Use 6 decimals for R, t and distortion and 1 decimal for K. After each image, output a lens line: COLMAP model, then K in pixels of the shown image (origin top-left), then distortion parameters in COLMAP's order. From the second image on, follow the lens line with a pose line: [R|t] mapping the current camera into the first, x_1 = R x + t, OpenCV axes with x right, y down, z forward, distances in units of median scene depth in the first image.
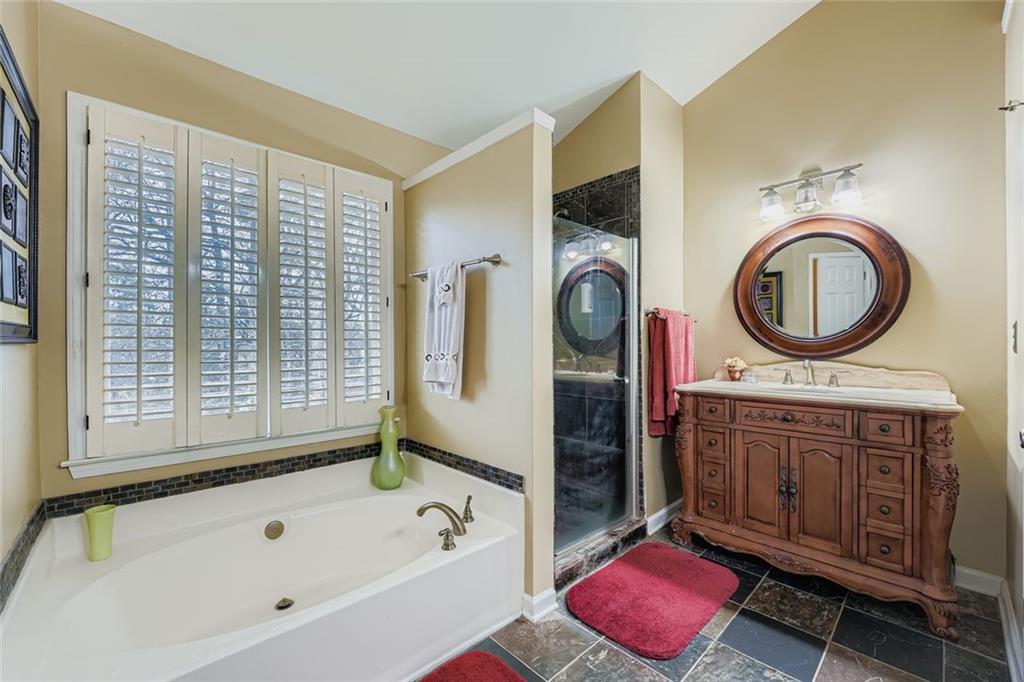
lens RADIAL K [[414.5, 0, 514.2], [0, 414.5, 350.9], [0, 0, 1]] dist [-0.002379, -0.000305]
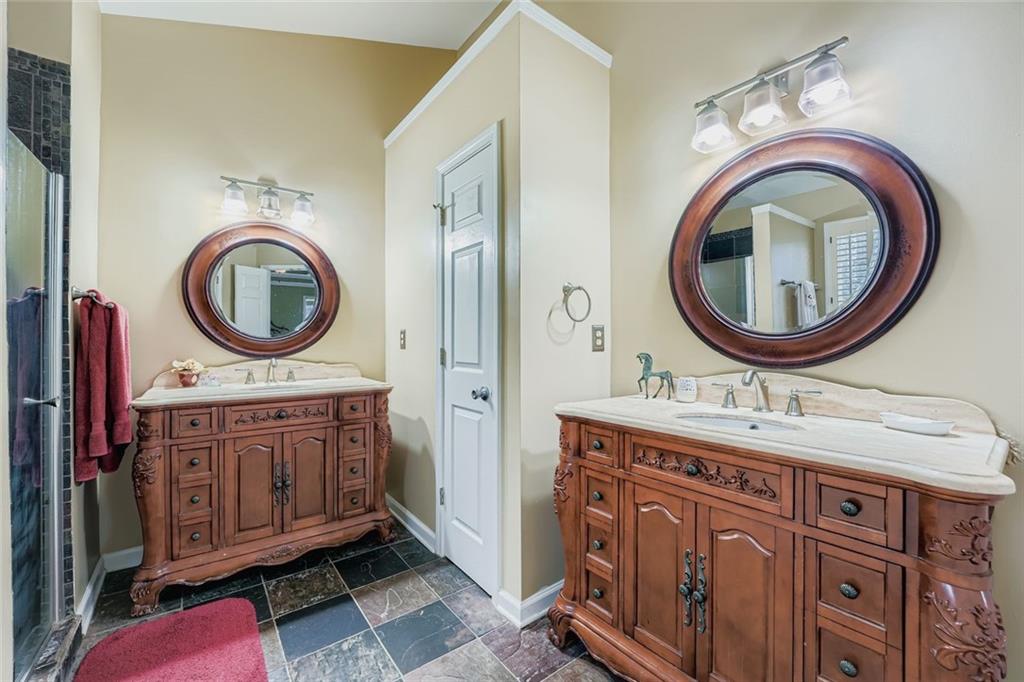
lens RADIAL K [[407.9, 0, 514.1], [0, 407.9, 343.5], [0, 0, 1]] dist [-0.000904, -0.000065]
pose [[0.130942, -0.000196, 0.991390, -0.256888], [0.016866, 0.999856, -0.002030, -0.004290], [-0.991247, 0.016987, 0.130926, 0.266530]]
